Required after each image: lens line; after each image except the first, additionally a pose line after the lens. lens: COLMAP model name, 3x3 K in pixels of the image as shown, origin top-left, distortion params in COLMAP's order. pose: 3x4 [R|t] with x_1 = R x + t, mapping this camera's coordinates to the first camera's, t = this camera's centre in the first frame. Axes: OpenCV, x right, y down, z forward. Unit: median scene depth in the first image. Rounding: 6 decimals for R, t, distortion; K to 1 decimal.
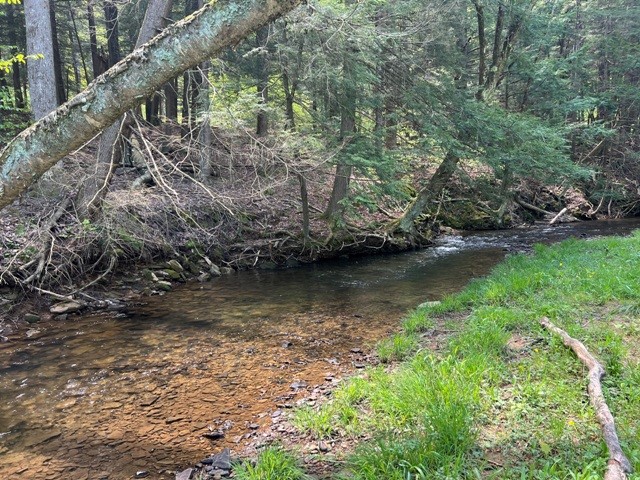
lens RADIAL K [[477.0, 0, 318.9], [0, 477.0, 239.2], [0, 0, 1]] dist [-0.000113, -0.001313]
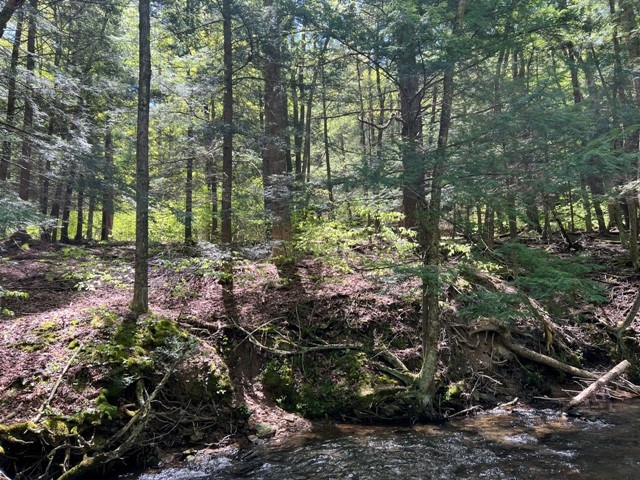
lens RADIAL K [[477.0, 0, 320.9], [0, 477.0, 239.3], [0, 0, 1]] dist [-0.000113, -0.001313]
pose [[0.968345, -0.060092, -0.242276, 0.345410], [-0.004364, 0.966367, -0.257131, -0.057033], [0.249579, 0.250049, 0.935514, 0.475600]]
